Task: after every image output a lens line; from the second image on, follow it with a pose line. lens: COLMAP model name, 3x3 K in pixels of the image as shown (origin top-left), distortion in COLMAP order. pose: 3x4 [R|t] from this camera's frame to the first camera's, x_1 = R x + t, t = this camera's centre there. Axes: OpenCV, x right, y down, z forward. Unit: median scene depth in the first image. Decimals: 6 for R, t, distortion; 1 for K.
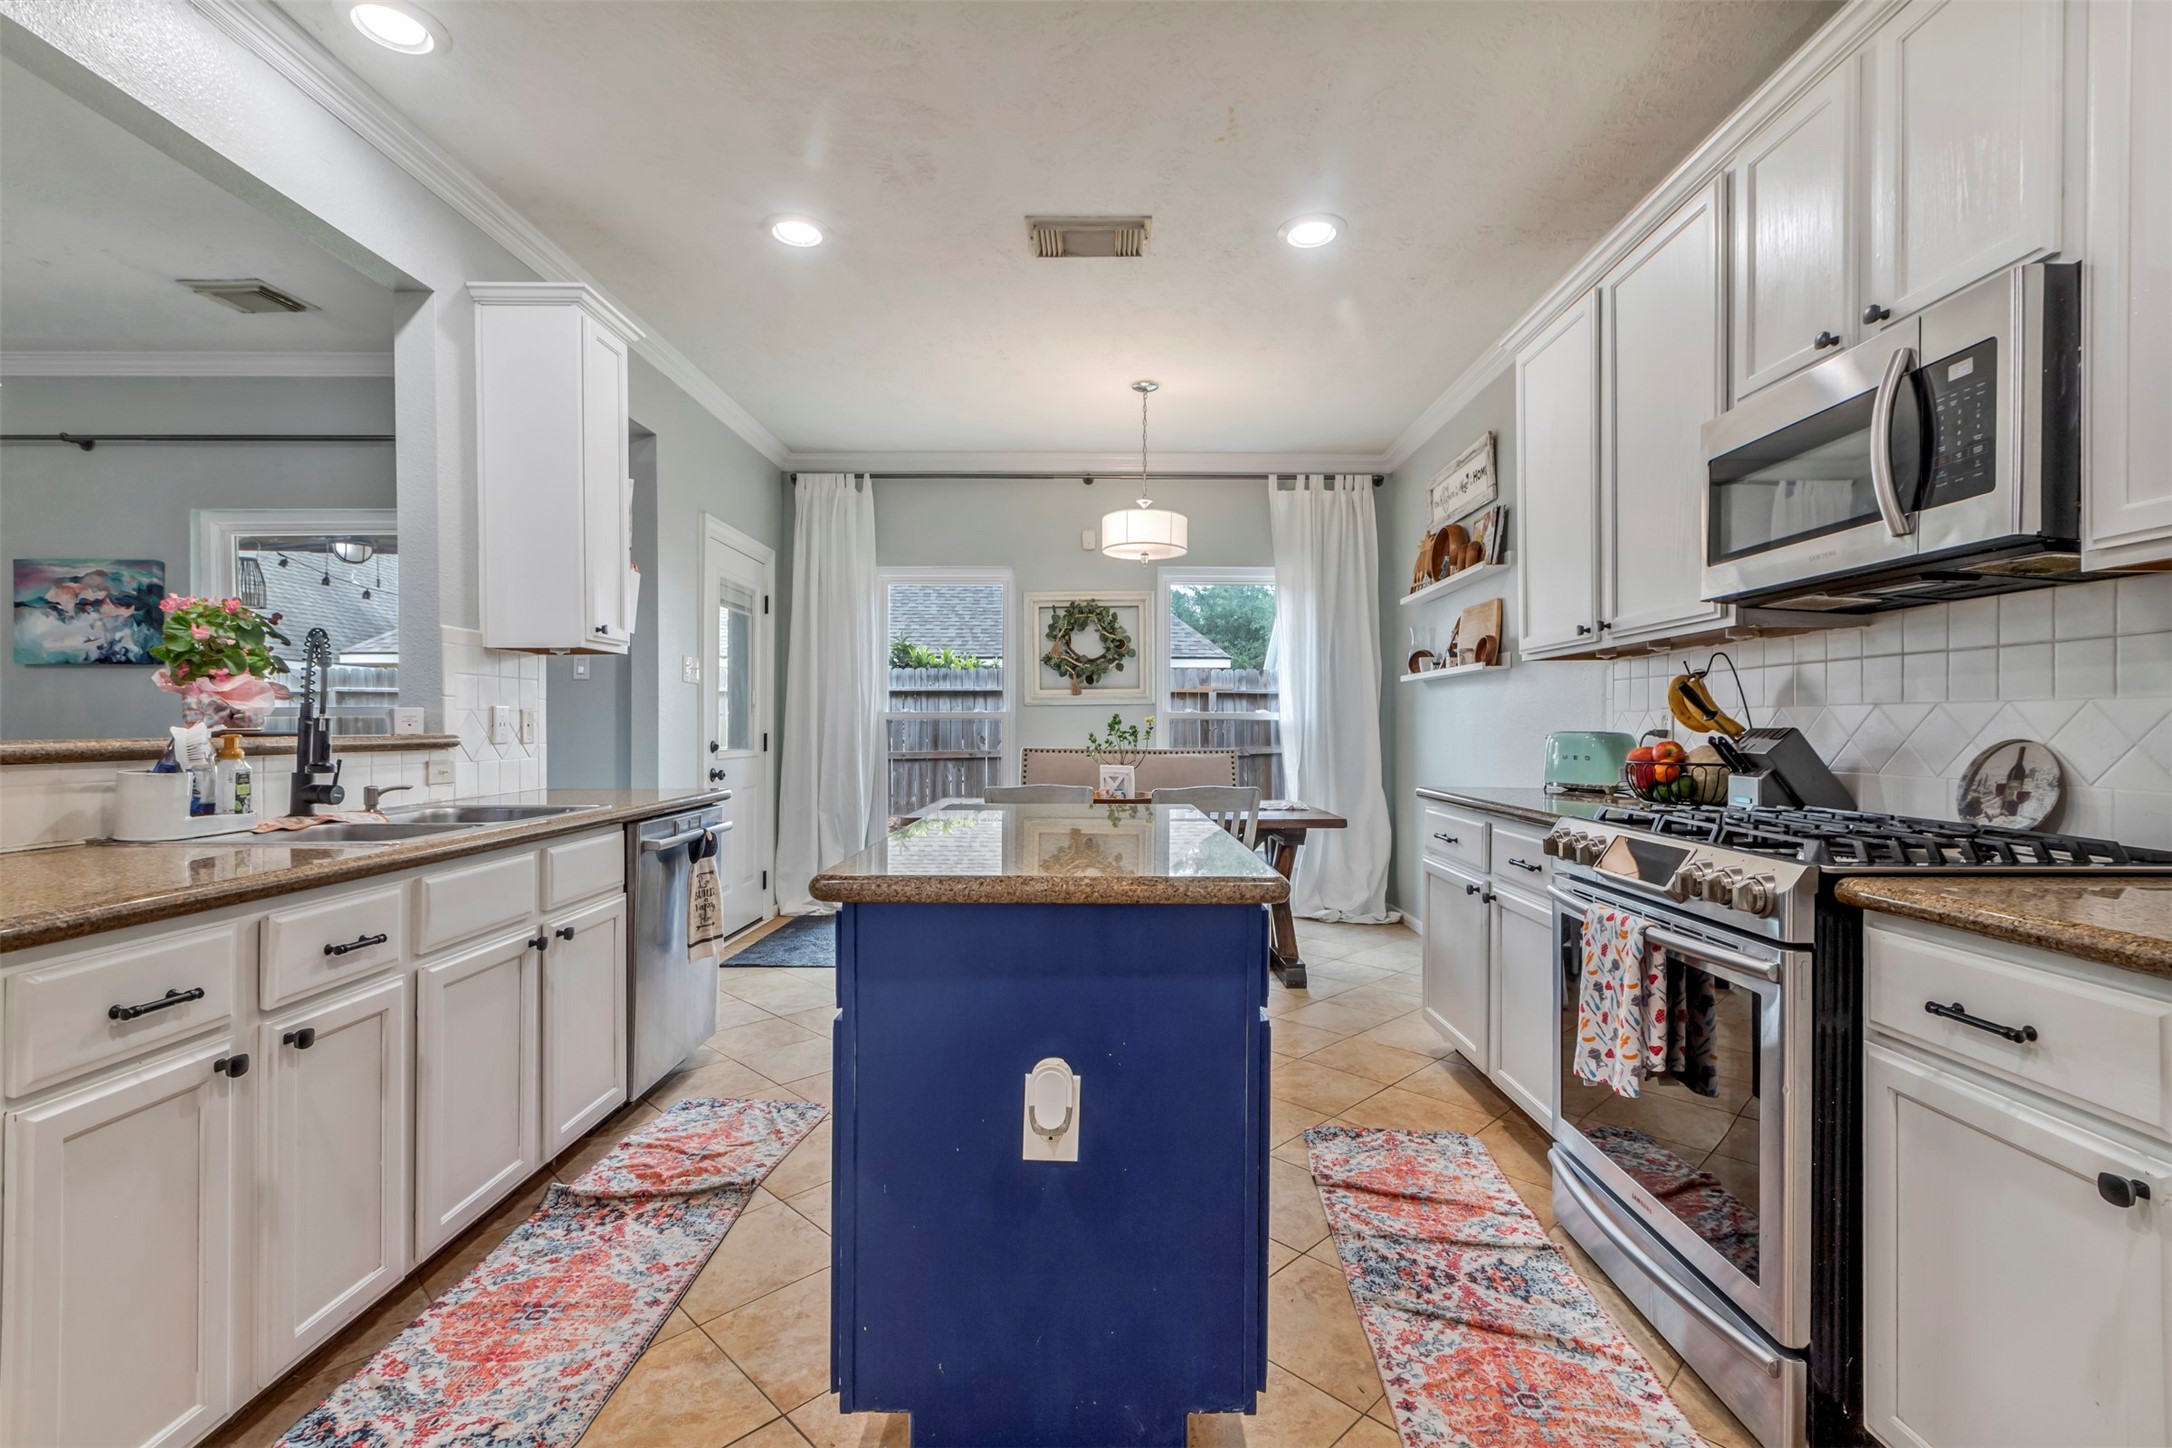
lens RADIAL K [[958.8, 0, 1106.8], [0, 958.8, 733.1], [0, 0, 1]] dist [0.001006, -0.000289]
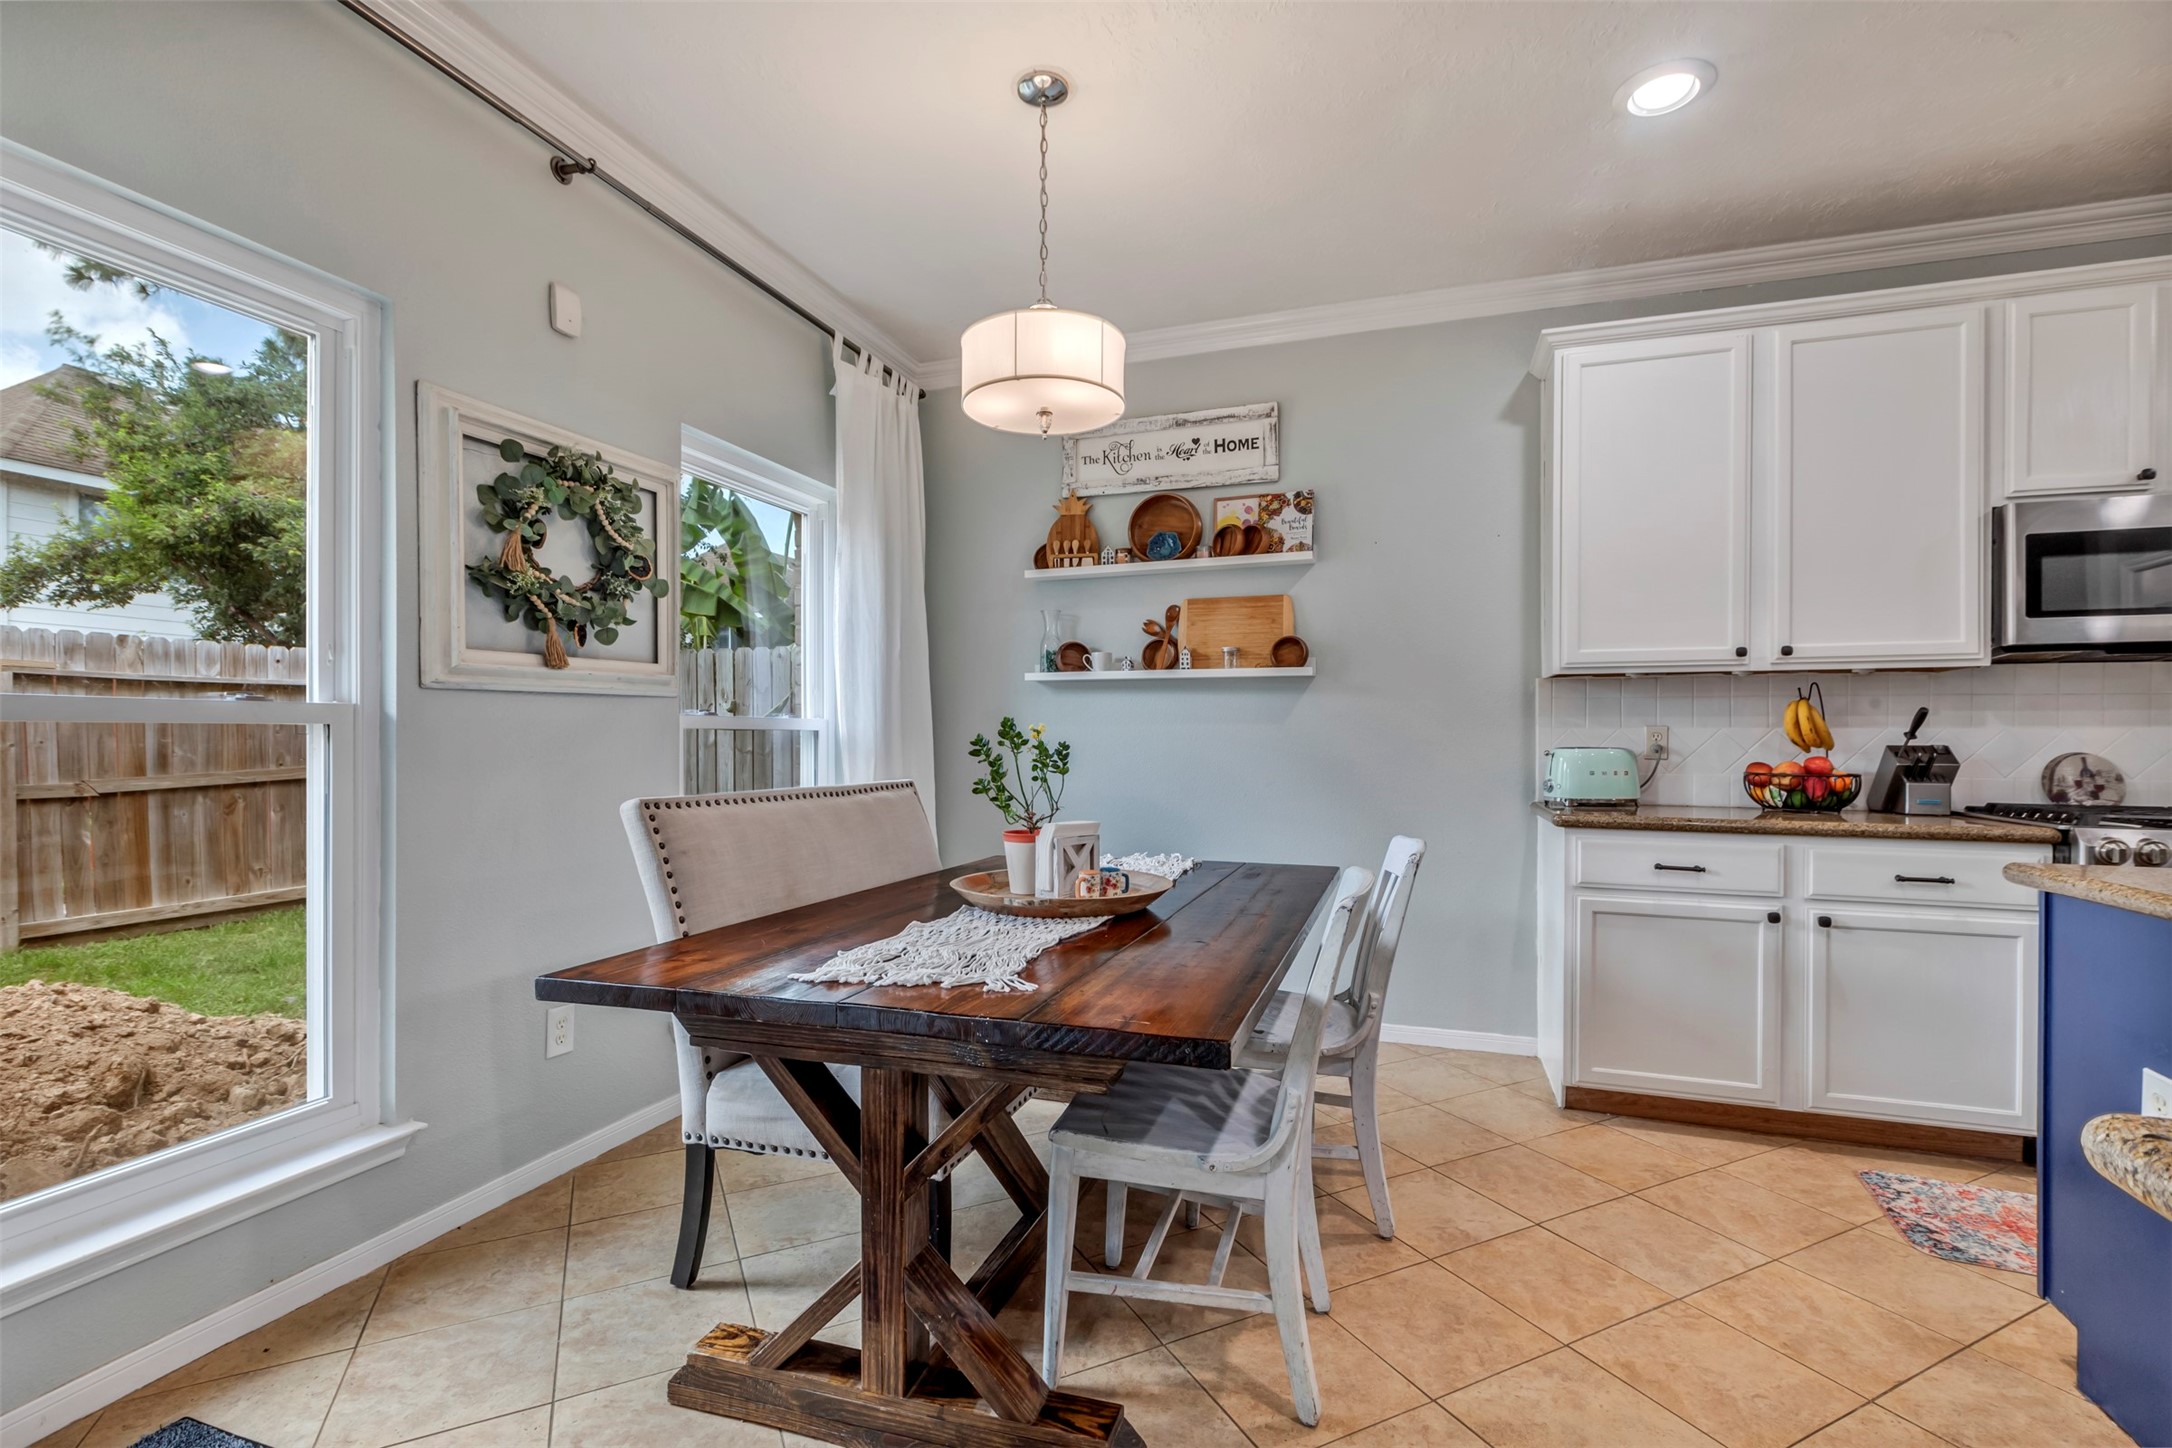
lens RADIAL K [[958.8, 0, 1094.3], [0, 958.8, 737.6], [0, 0, 1]] dist [0.001006, -0.000289]
pose [[0.318308, -0.001936, 0.947985, -0.693808], [0.006859, 0.999976, -0.000260, -0.018159], [-0.947962, 0.006585, 0.318314, 1.279528]]
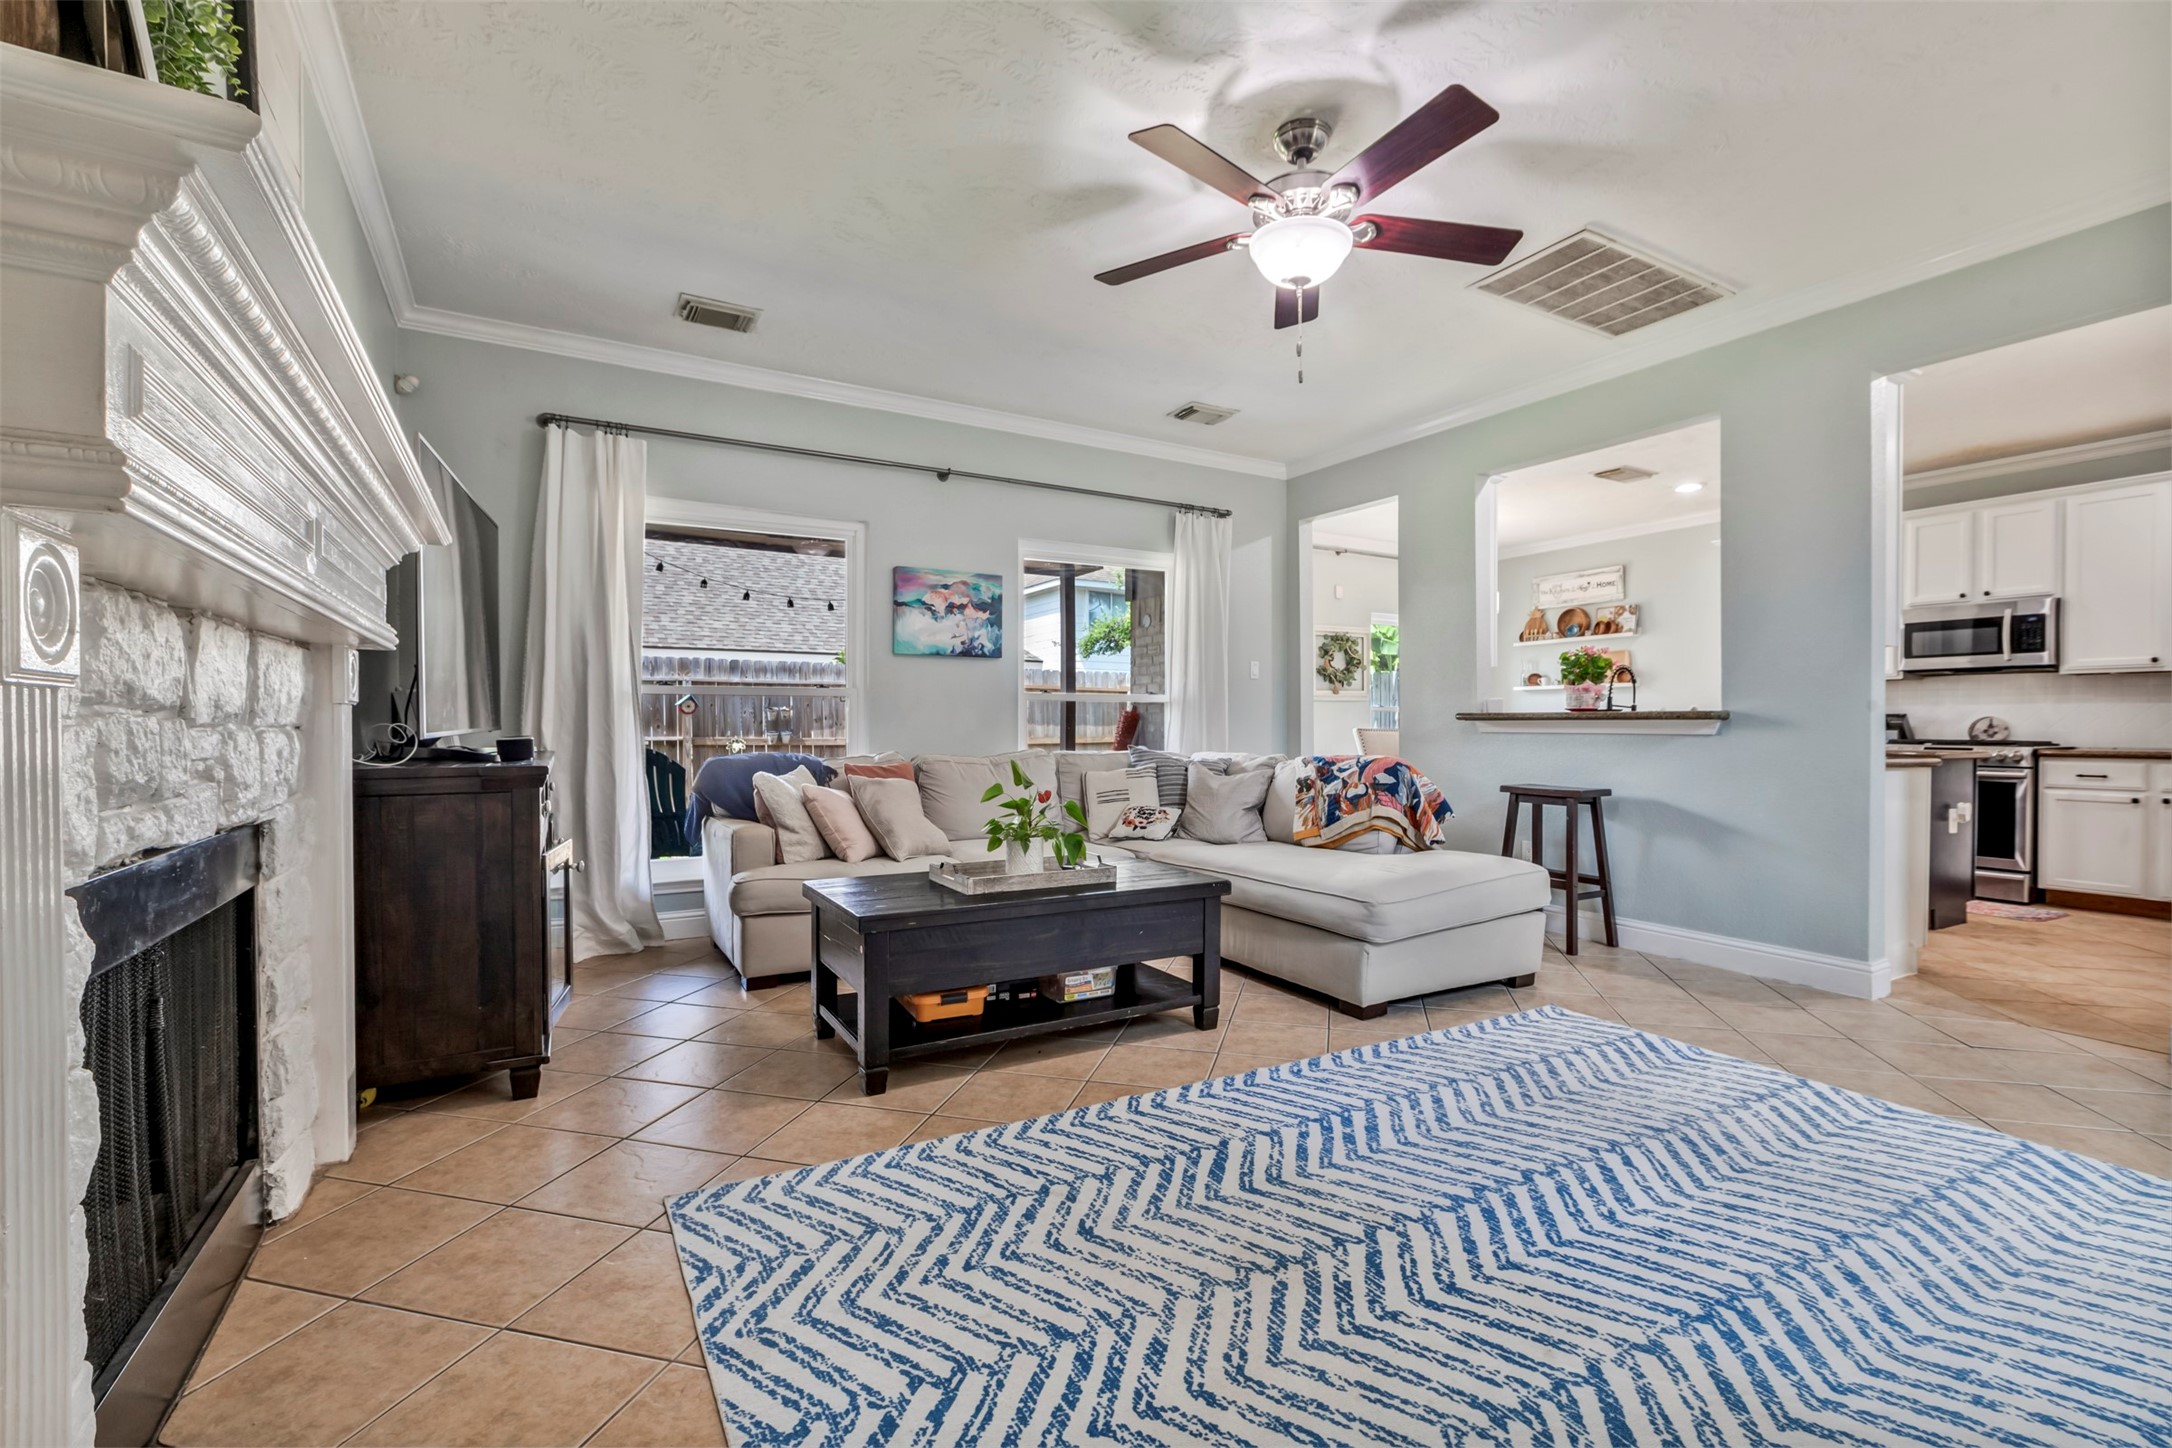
lens RADIAL K [[958.8, 0, 1098.1], [0, 958.8, 734.5], [0, 0, 1]] dist [0.001006, -0.000289]
pose [[0.862635, -0.001923, 0.505823, -2.211057], [0.000899, 0.999997, 0.002268, 0.038139], [-0.505826, -0.001502, 0.862634, -0.221384]]
